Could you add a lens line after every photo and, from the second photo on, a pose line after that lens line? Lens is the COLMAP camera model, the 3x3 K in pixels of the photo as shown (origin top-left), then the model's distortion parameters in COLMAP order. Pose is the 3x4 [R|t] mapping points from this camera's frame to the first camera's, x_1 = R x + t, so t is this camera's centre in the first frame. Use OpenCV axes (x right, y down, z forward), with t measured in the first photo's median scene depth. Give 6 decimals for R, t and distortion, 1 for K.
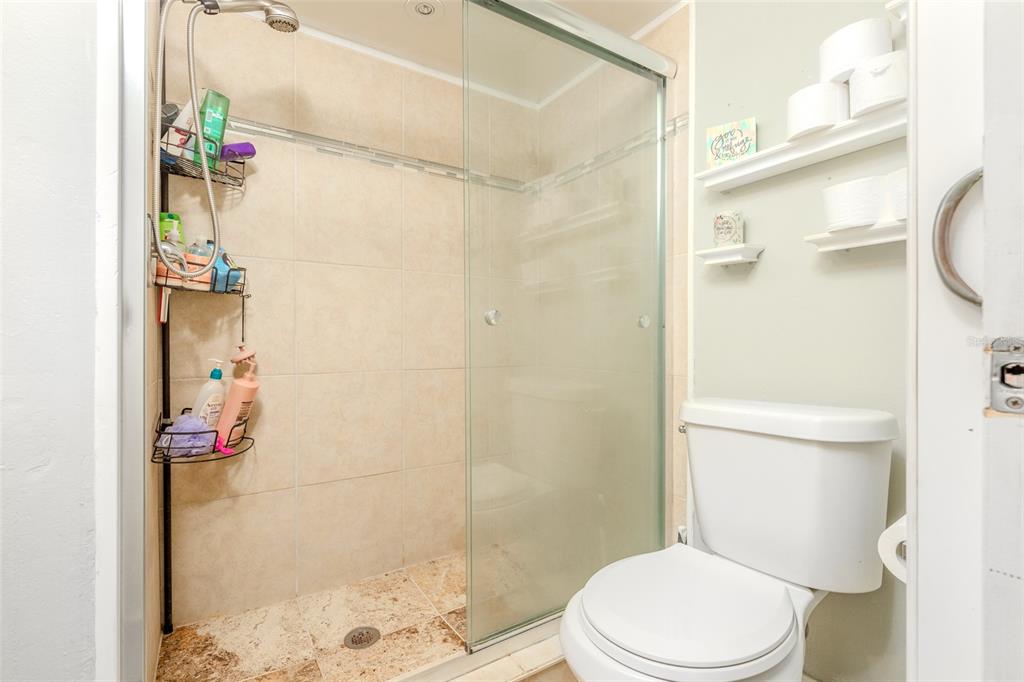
lens RADIAL K [[450.1, 0, 501.1], [0, 450.1, 327.5], [0, 0, 1]] dist [0.001896, 0.000180]
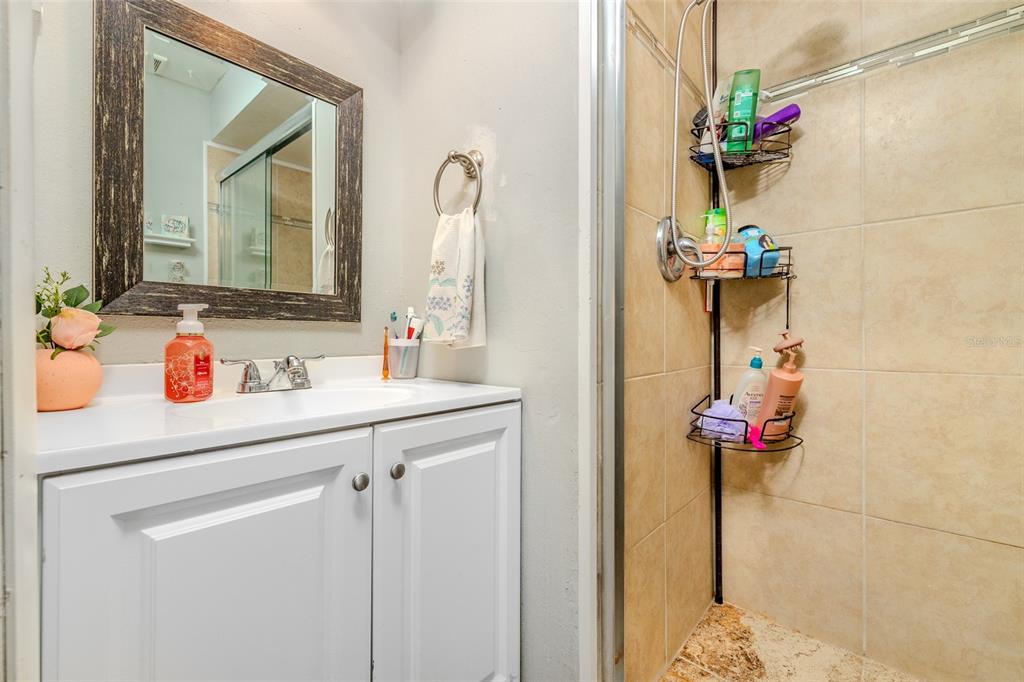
lens RADIAL K [[450.1, 0, 501.1], [0, 450.1, 327.5], [0, 0, 1]] dist [0.001896, 0.000180]
pose [[0.275521, -0.017622, -0.961134, 0.141699], [0.036219, 0.999312, -0.007940, 0.016199], [0.960613, -0.032624, 0.275970, 0.216076]]
